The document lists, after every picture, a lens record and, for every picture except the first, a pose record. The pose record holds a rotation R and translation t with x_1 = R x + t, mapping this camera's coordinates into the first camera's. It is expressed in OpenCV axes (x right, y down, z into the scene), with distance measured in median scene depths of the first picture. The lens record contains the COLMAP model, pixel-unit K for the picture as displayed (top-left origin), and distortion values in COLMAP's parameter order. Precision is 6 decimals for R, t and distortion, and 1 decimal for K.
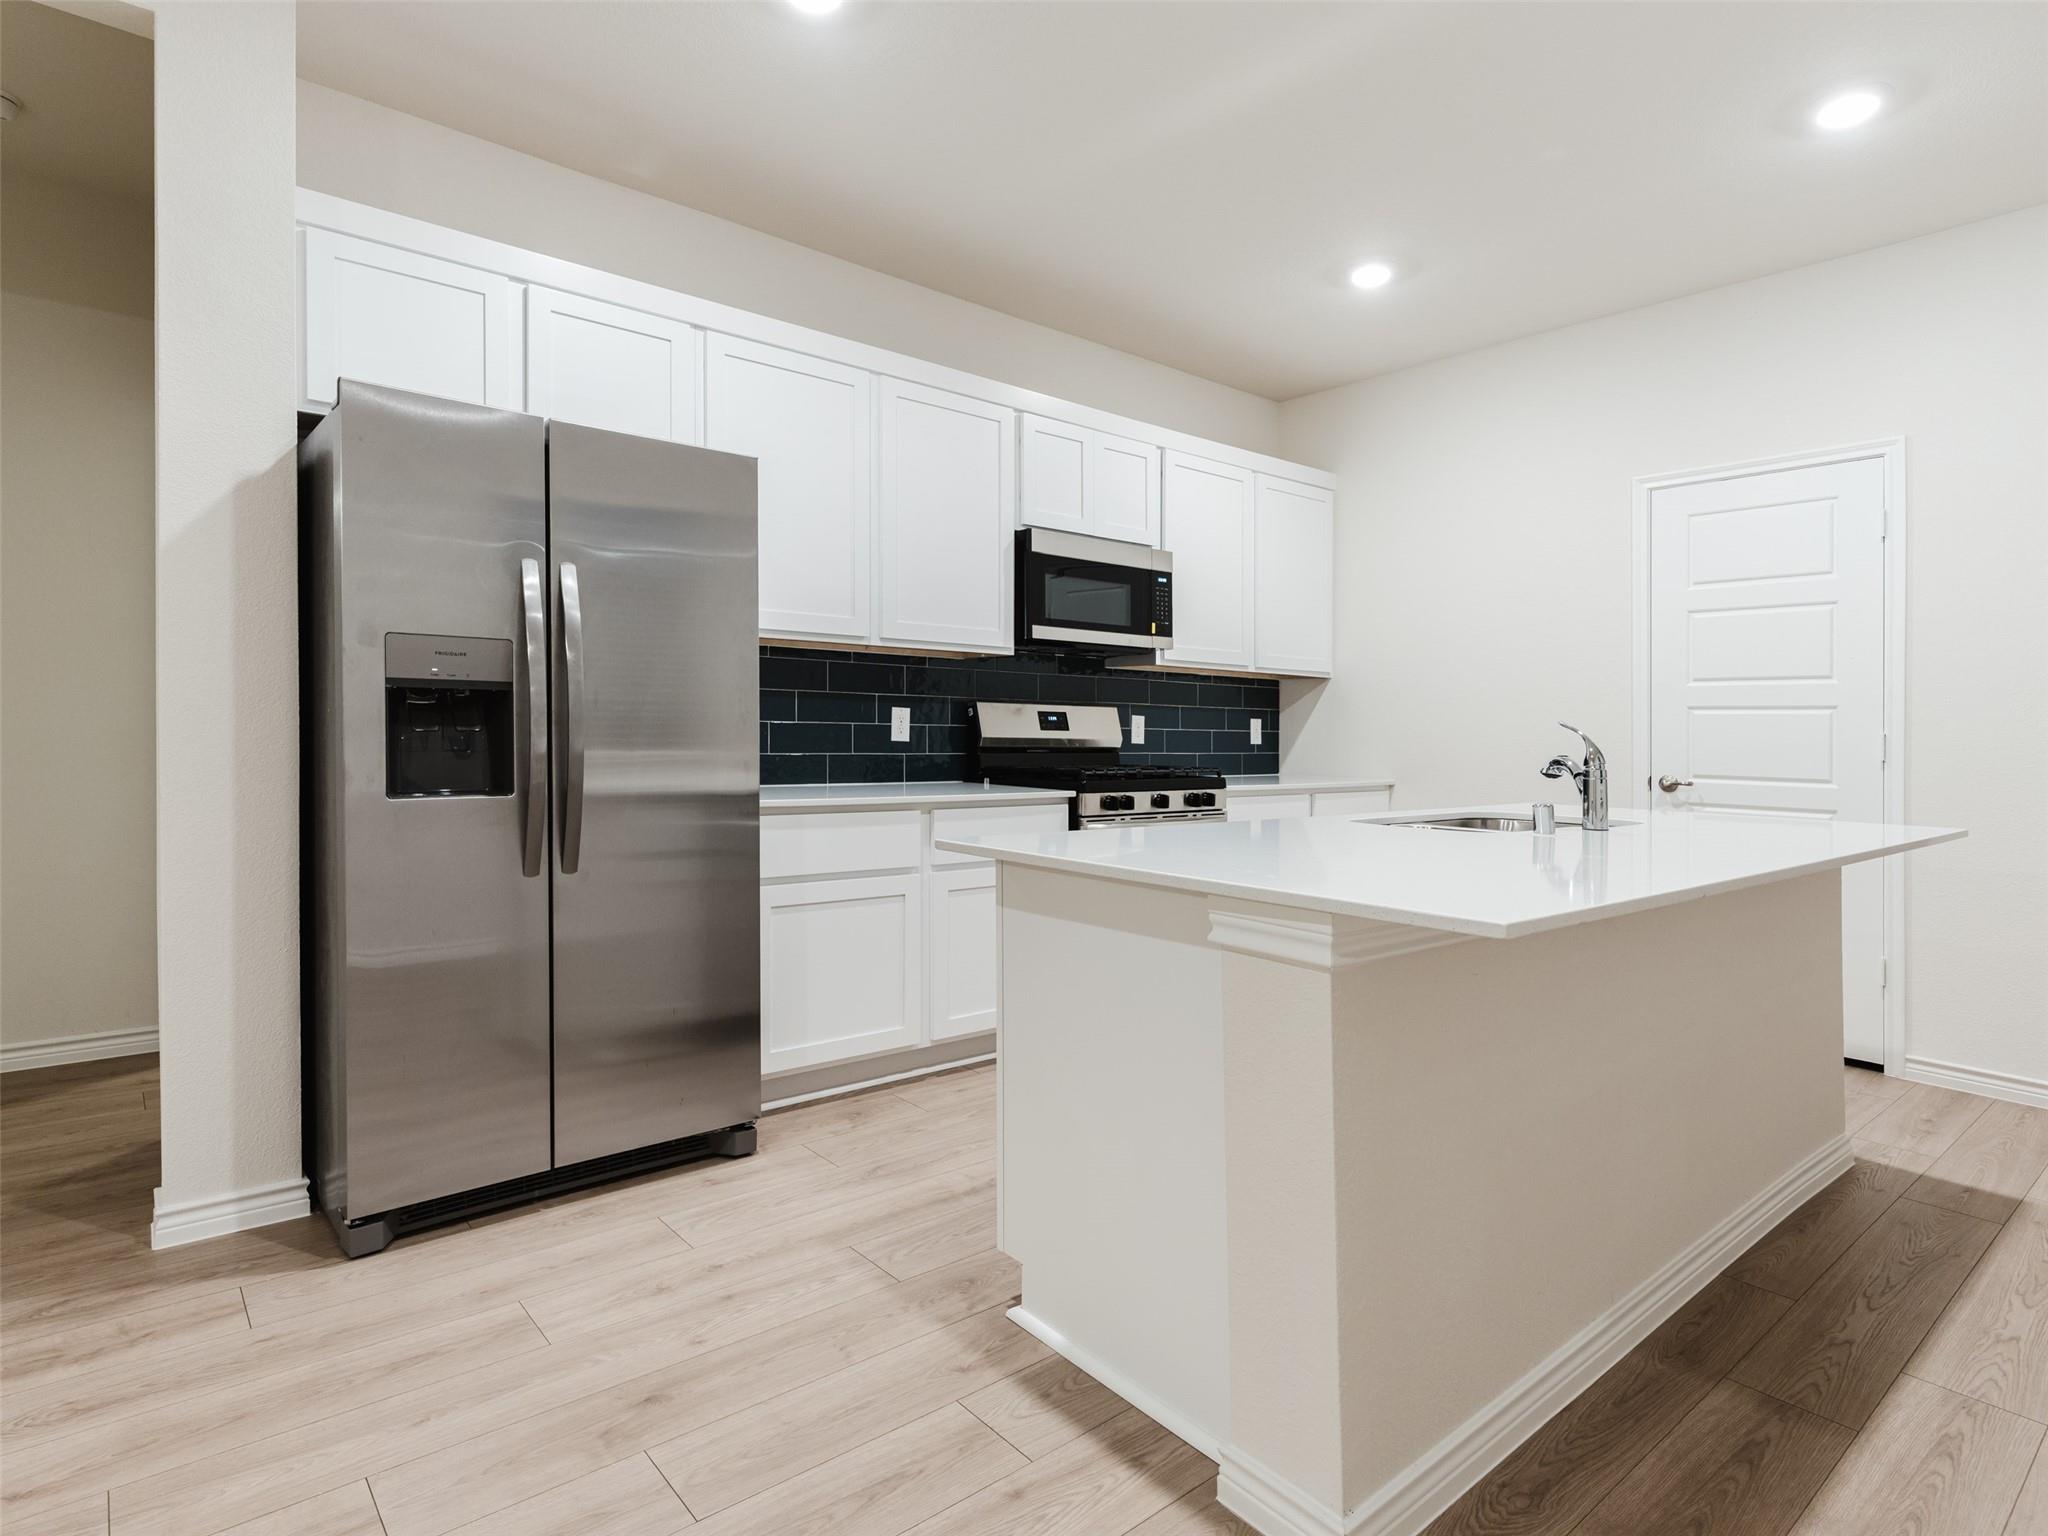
lens RADIAL K [[1102.3, 0, 1036.6], [0, 1102.3, 708.0], [0, 0, 1]] dist [-0.001462, 0.004122]
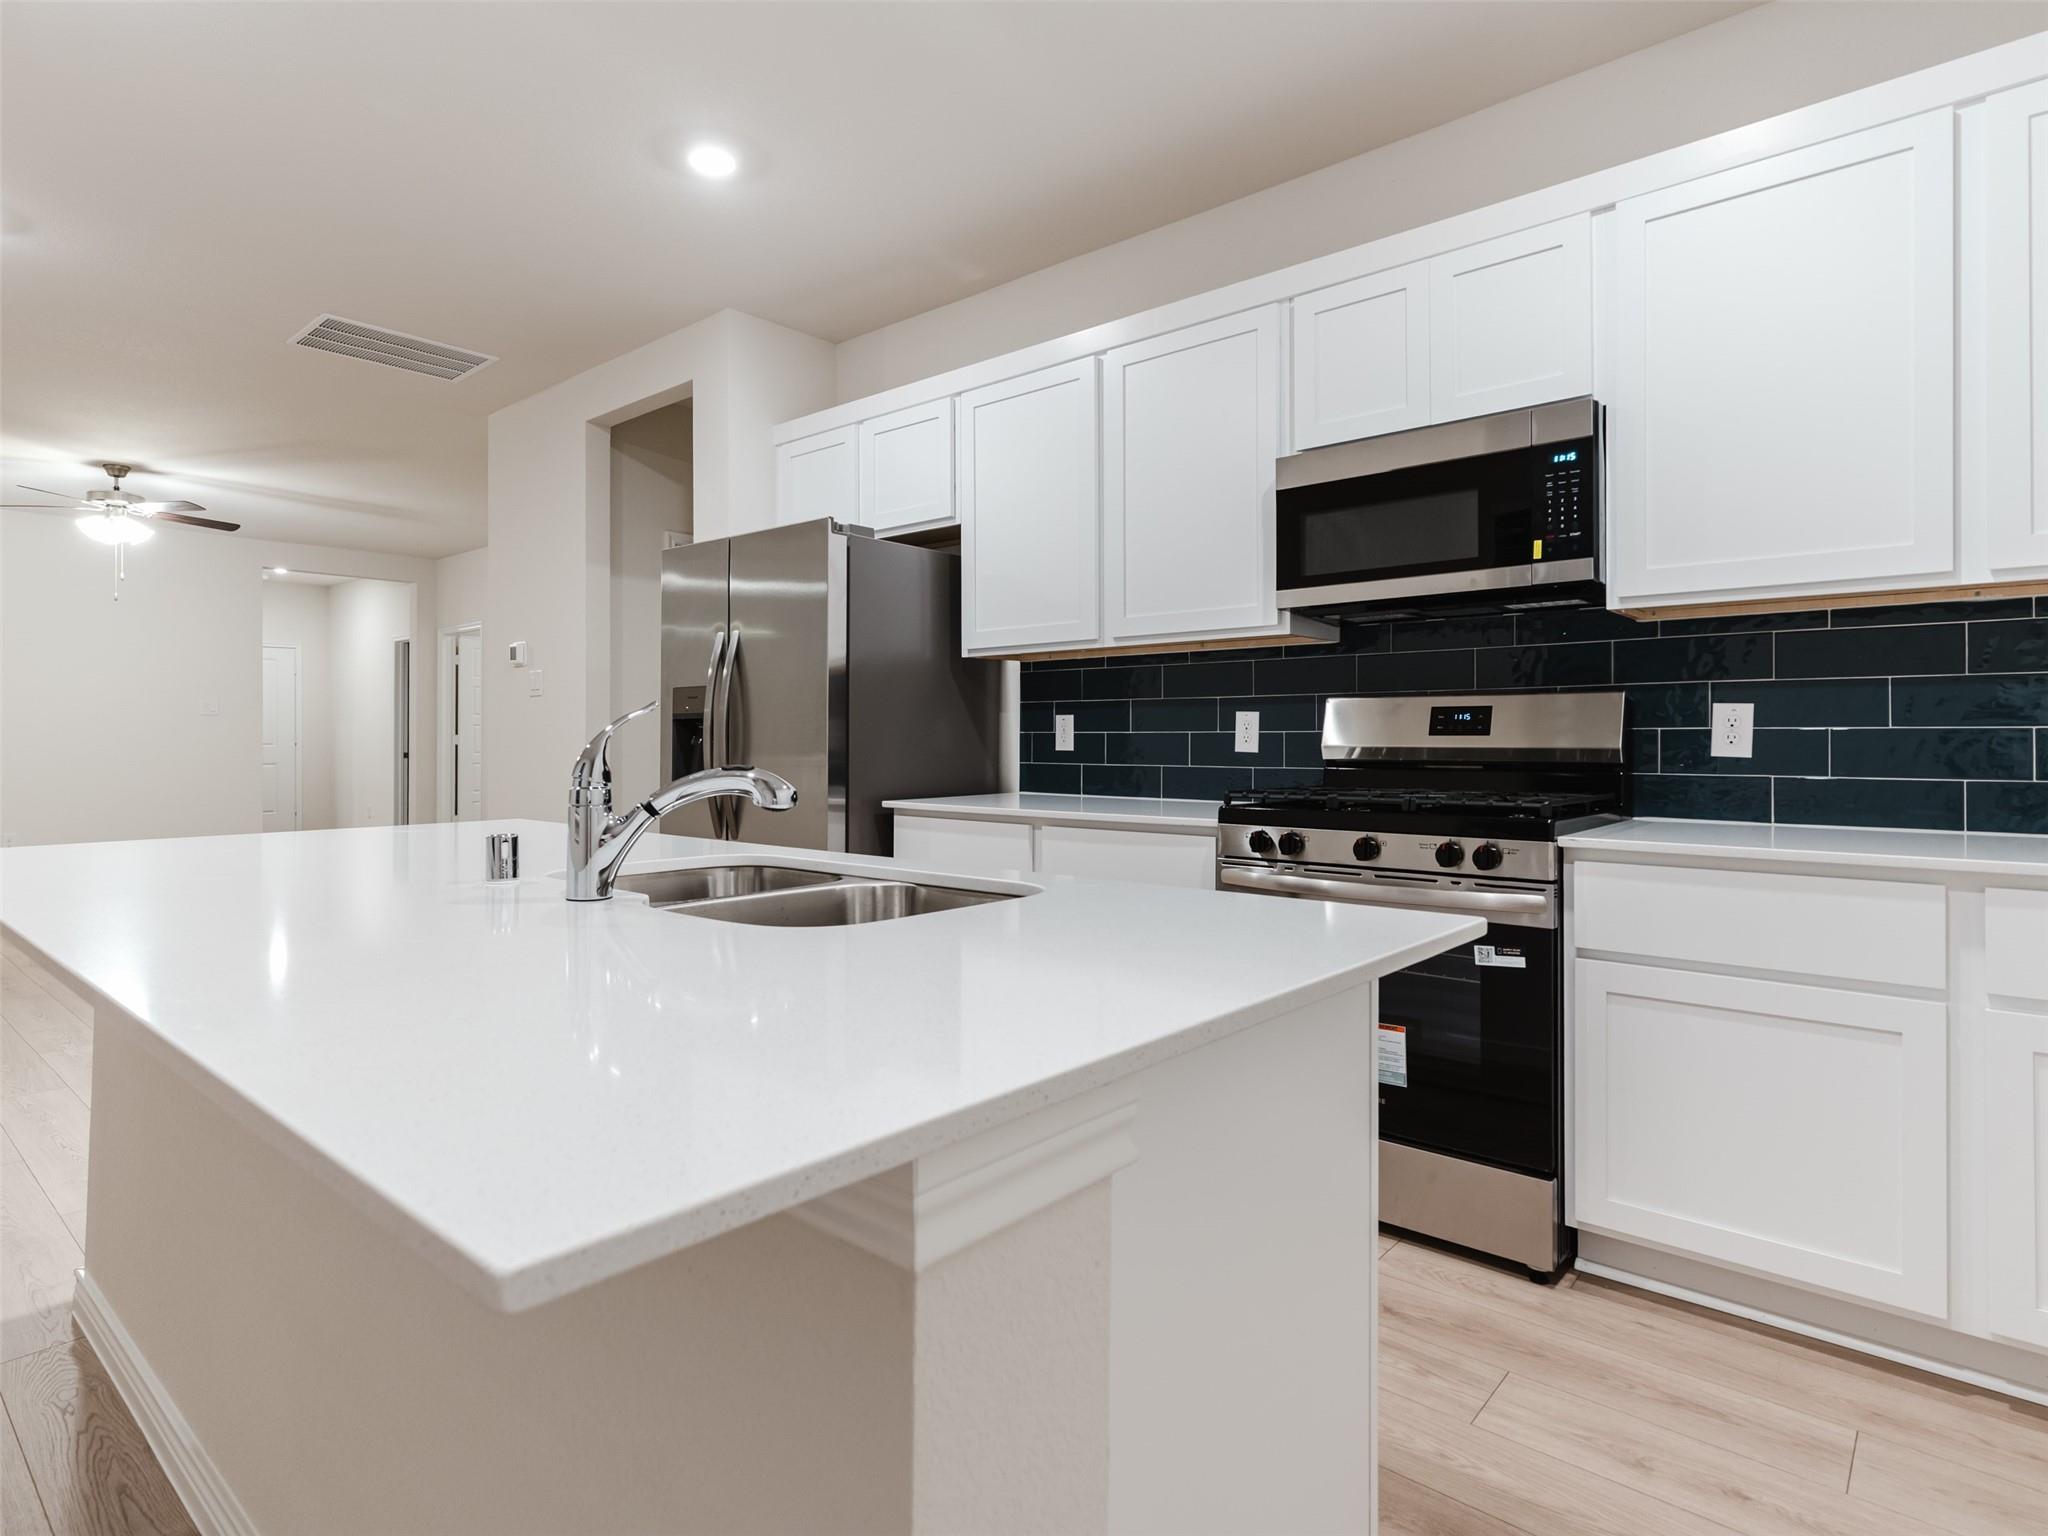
lens RADIAL K [[1102.3, 0, 996.1], [0, 1102.3, 735.5], [0, 0, 1]] dist [-0.001462, 0.004122]
pose [[0.133518, -0.019228, -0.990860, 0.691906], [0.025075, 0.999557, -0.016018, 0.026966], [0.990729, -0.022707, 0.133941, 0.720139]]
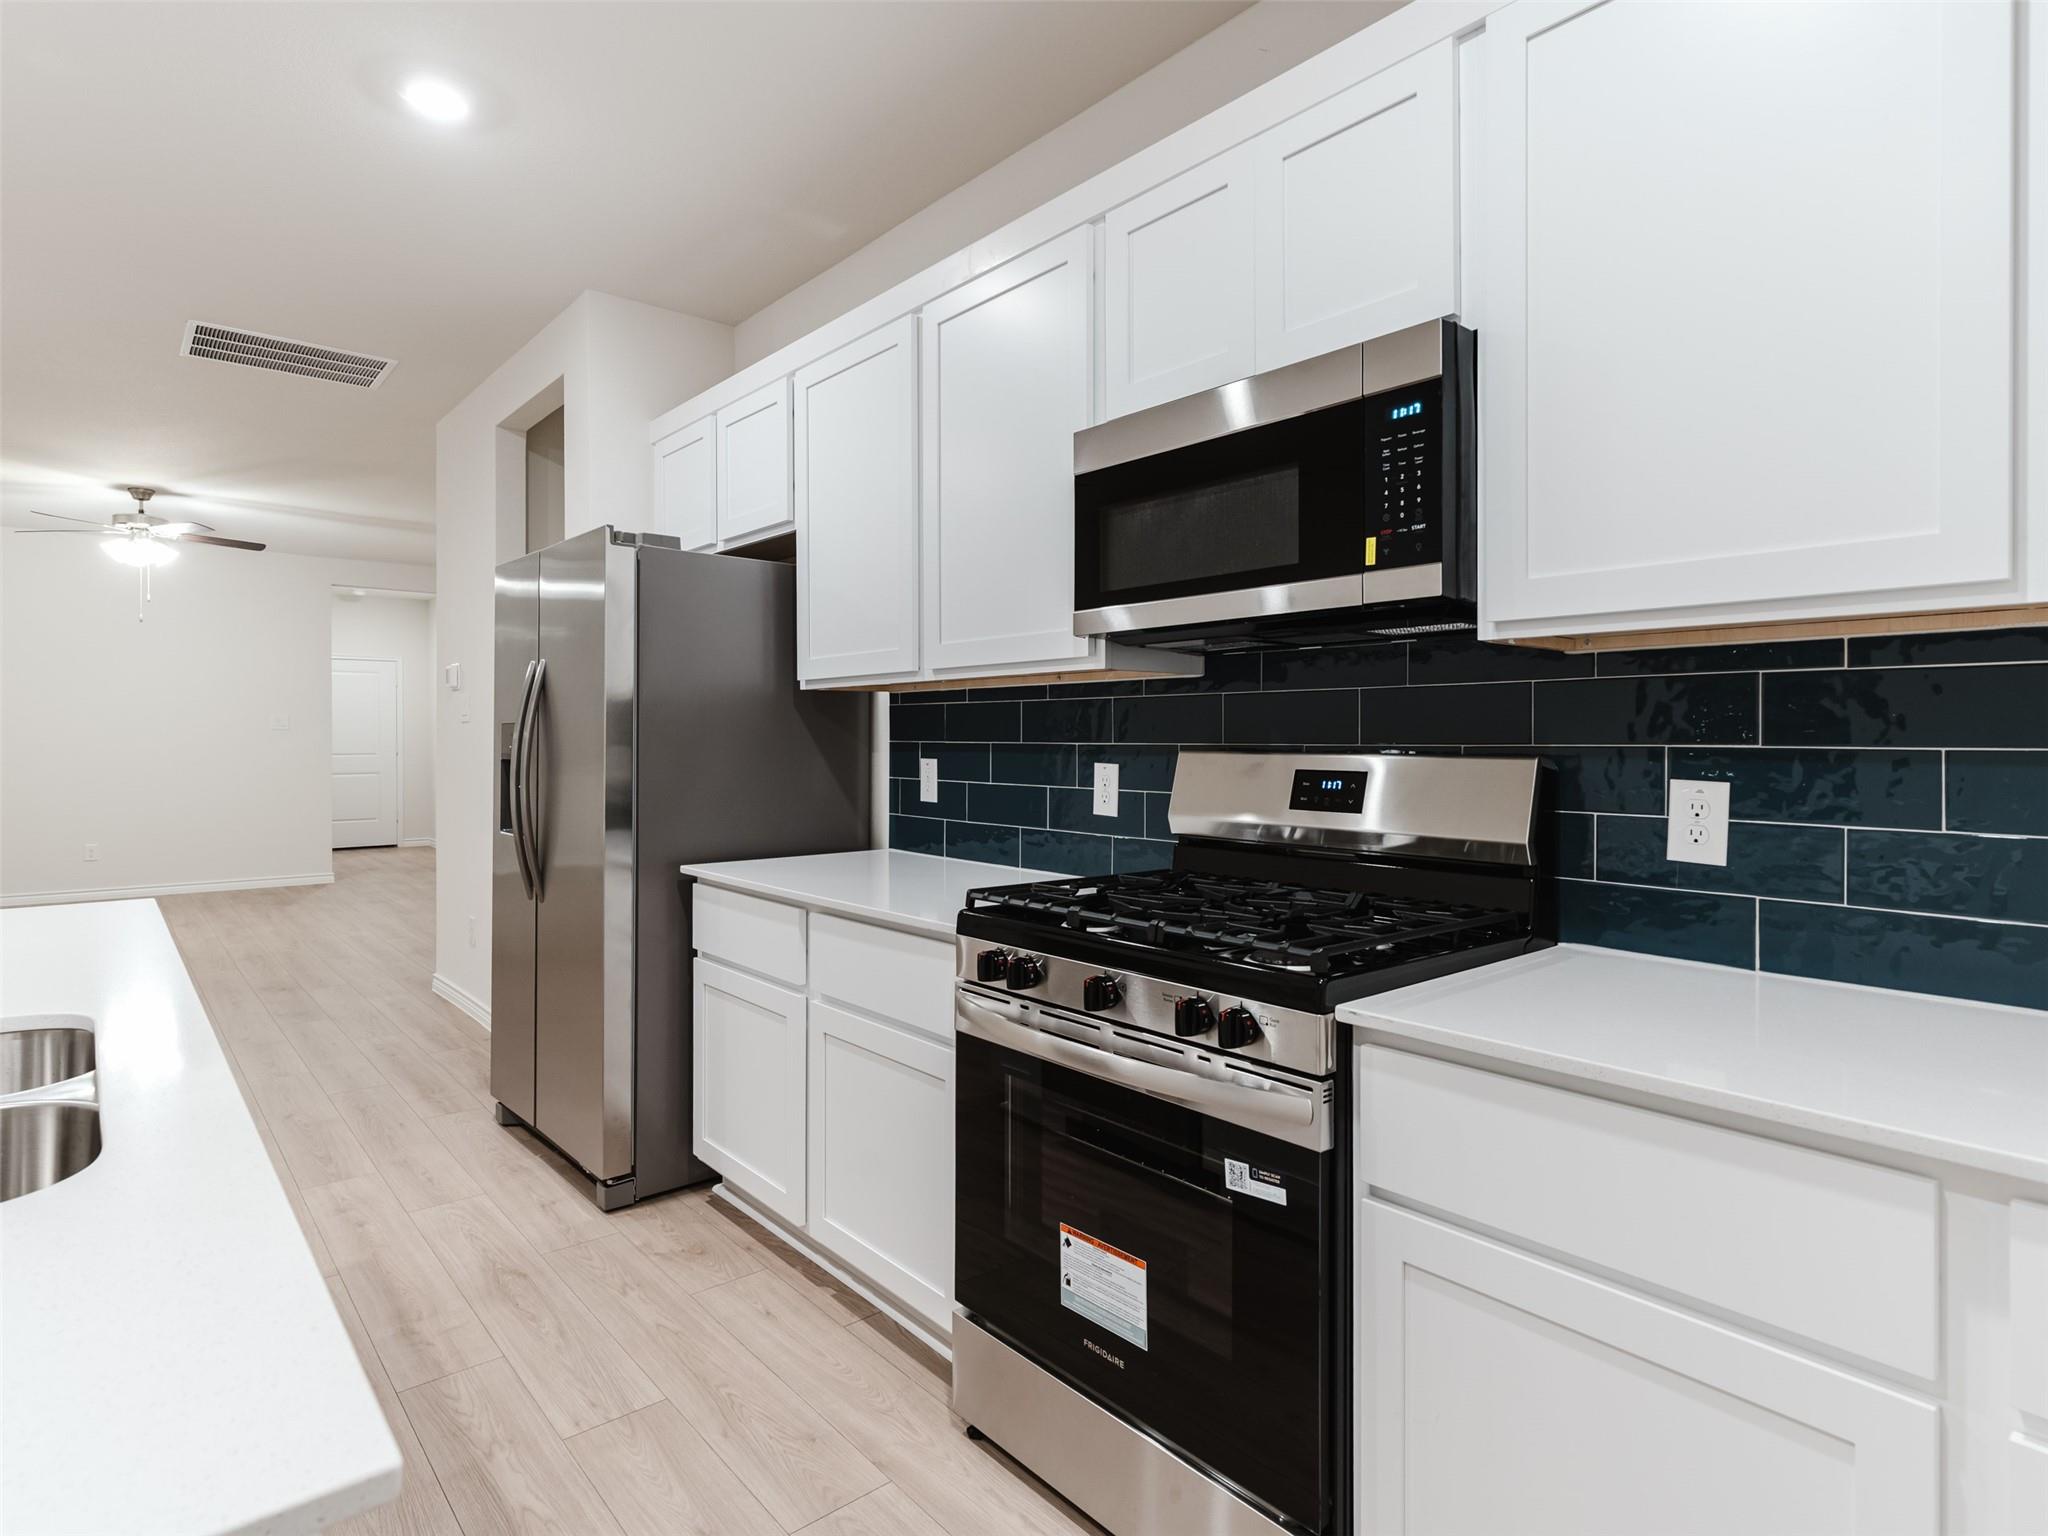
lens RADIAL K [[1102.3, 0, 1000.7], [0, 1102.3, 737.5], [0, 0, 1]] dist [-0.001462, 0.004122]
pose [[-0.011604, -0.017718, -0.999776, 0.534481], [0.019082, 0.999657, -0.017937, -0.005231], [0.999751, -0.019286, -0.011262, 0.971865]]
